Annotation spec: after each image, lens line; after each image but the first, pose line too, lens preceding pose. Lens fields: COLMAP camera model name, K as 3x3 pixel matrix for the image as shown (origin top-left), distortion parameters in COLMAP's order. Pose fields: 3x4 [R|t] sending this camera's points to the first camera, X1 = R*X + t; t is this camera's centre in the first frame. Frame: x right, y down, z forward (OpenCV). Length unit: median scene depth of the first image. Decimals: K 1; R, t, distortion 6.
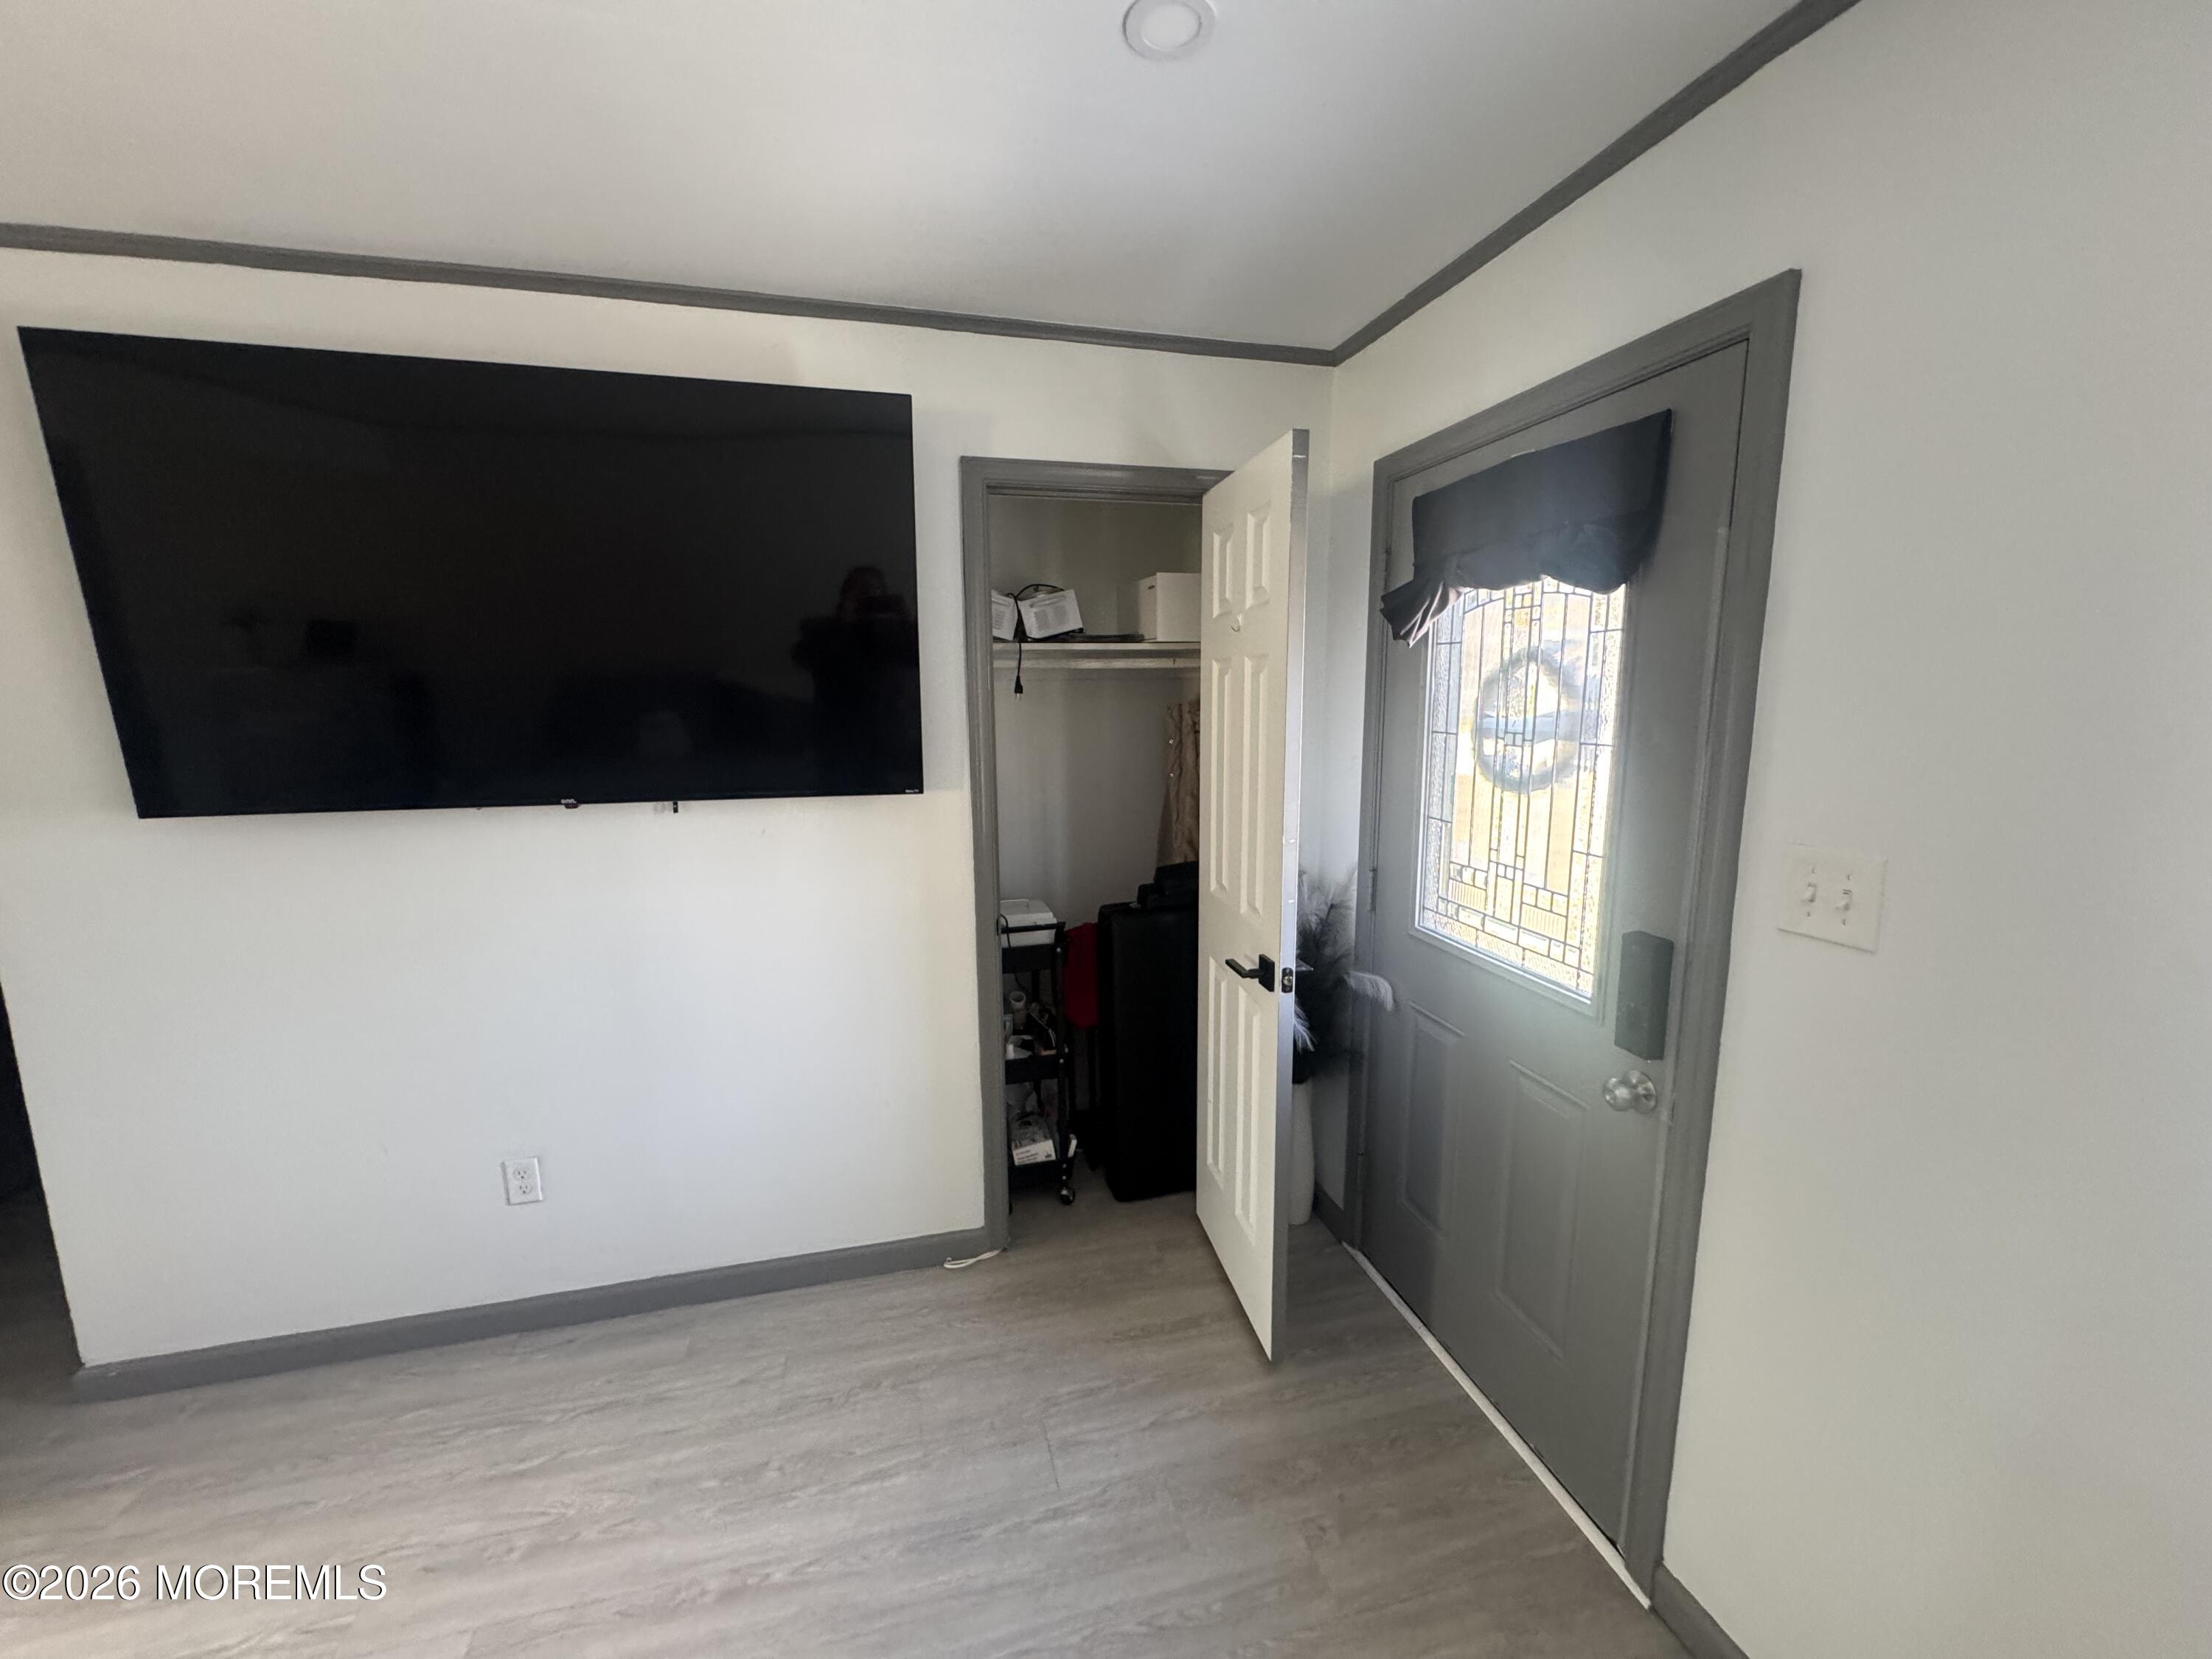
lens RADIAL K [[870.9, 0, 1106.0], [0, 870.9, 829.5], [0, 0, 1]] dist [-0.012724, 0.000211]
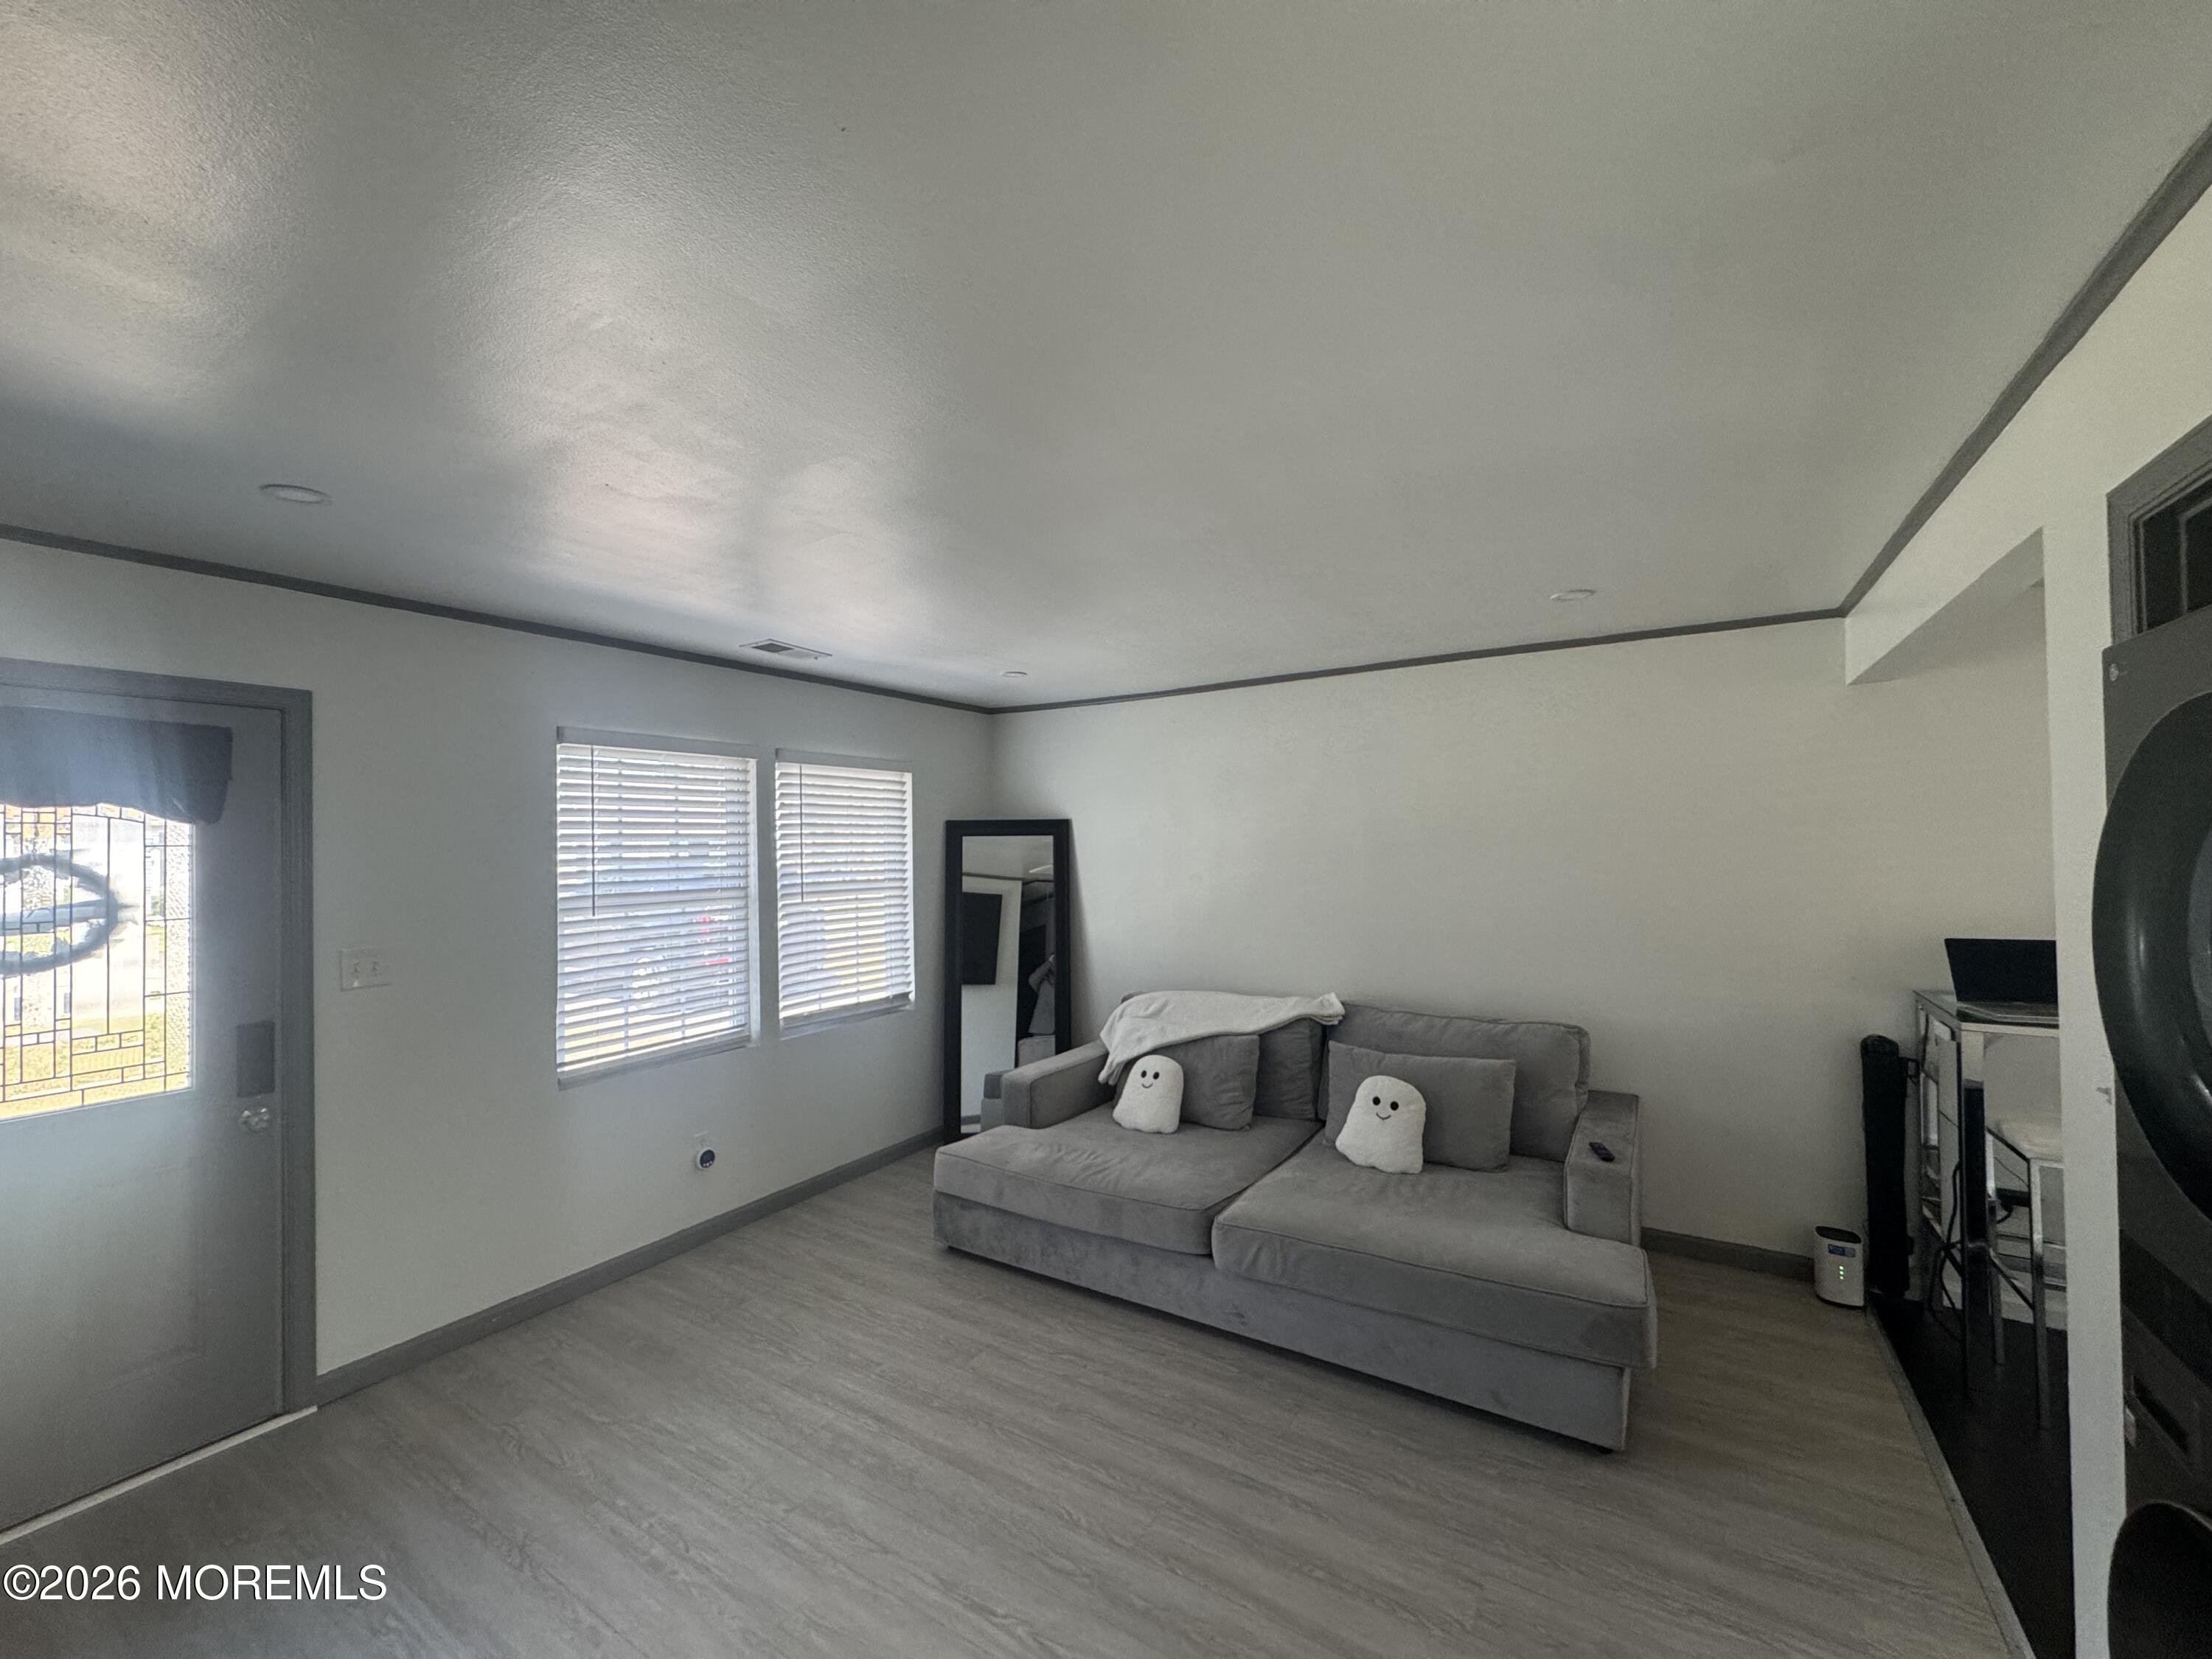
lens RADIAL K [[870.9, 0, 1106.0], [0, 870.9, 829.5], [0, 0, 1]] dist [-0.012724, 0.000211]
pose [[-0.699144, 0.028240, 0.714423, -1.657747], [0.128029, 0.988014, 0.086236, -0.175127], [-0.703424, 0.151758, -0.694380, 0.868495]]
